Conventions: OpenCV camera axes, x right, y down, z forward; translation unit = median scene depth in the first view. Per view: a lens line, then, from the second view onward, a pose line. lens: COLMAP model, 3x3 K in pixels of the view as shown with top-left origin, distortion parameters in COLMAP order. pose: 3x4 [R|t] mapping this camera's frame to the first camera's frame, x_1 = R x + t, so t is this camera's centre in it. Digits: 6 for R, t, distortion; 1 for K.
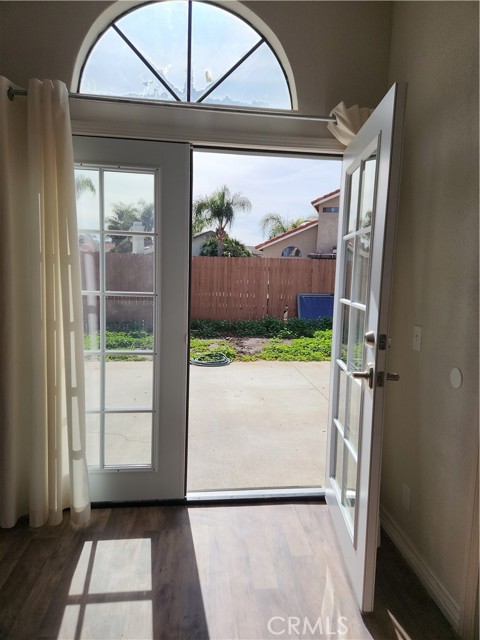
lens RADIAL K [[436.6, 0, 250.8], [0, 436.6, 321.4], [0, 0, 1]] dist [0.071389, -0.068166]
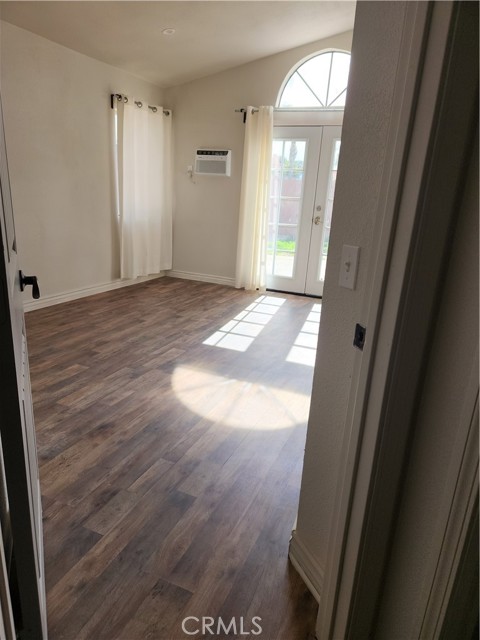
lens RADIAL K [[428.6, 0, 238.2], [0, 428.6, 330.6], [0, 0, 1]] dist [0.074514, -0.099121]
pose [[0.870234, 0.163050, -0.464874, 0.683772], [-0.083247, 0.978741, 0.187447, 0.229170], [0.485554, -0.124424, 0.865307, -1.231488]]
